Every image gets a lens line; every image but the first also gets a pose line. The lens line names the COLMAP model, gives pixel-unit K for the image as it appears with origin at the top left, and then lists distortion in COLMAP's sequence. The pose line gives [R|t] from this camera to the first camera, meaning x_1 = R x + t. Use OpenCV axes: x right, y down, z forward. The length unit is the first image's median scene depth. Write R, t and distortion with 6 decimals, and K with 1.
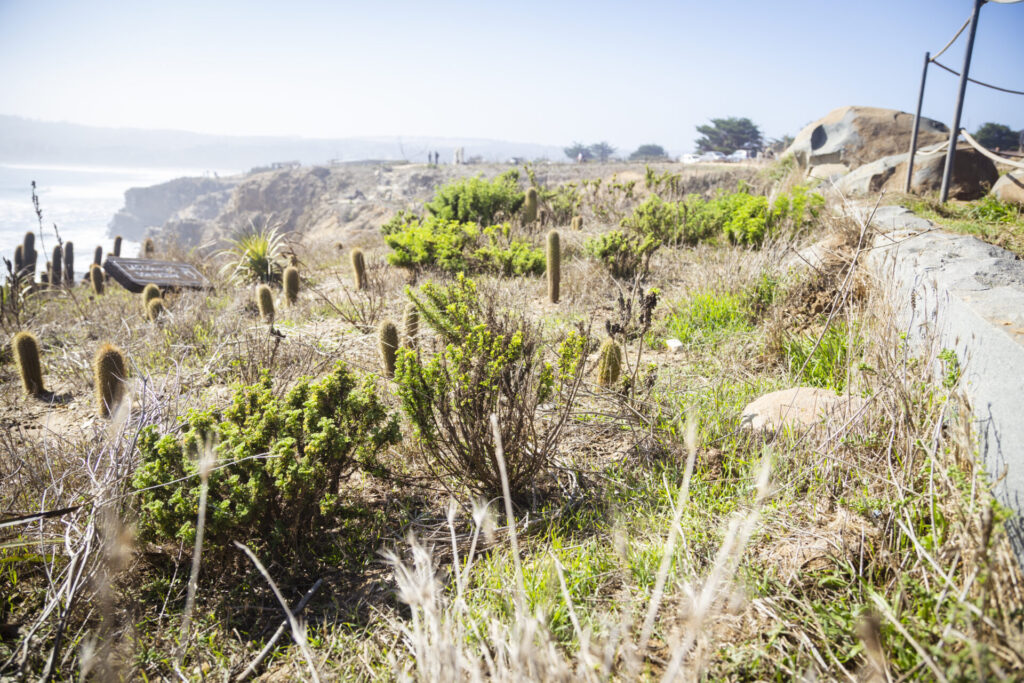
lens RADIAL K [[767.2, 0, 510.3], [0, 767.2, 268.5], [0, 0, 1]] dist [-0.058891, 0.055550]
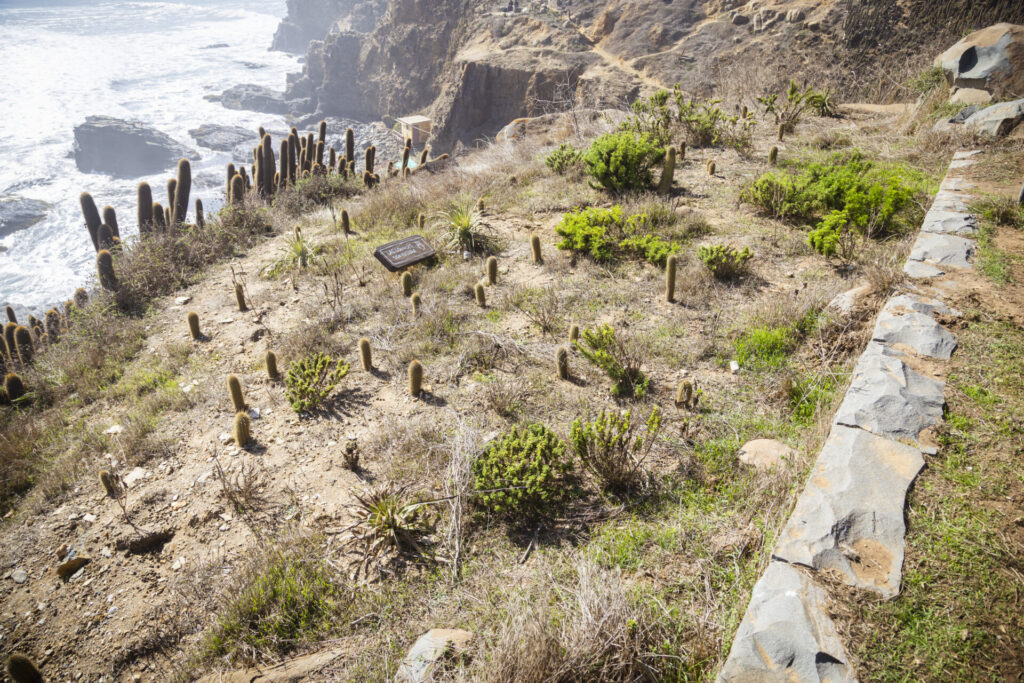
lens RADIAL K [[767.2, 0, 510.3], [0, 767.2, 268.5], [0, 0, 1]] dist [-0.058891, 0.055550]
pose [[0.980503, 0.073866, -0.182094, 0.008718], [-0.029236, 0.971183, 0.236536, -0.149997], [0.194319, -0.226600, 0.954407, -0.188678]]
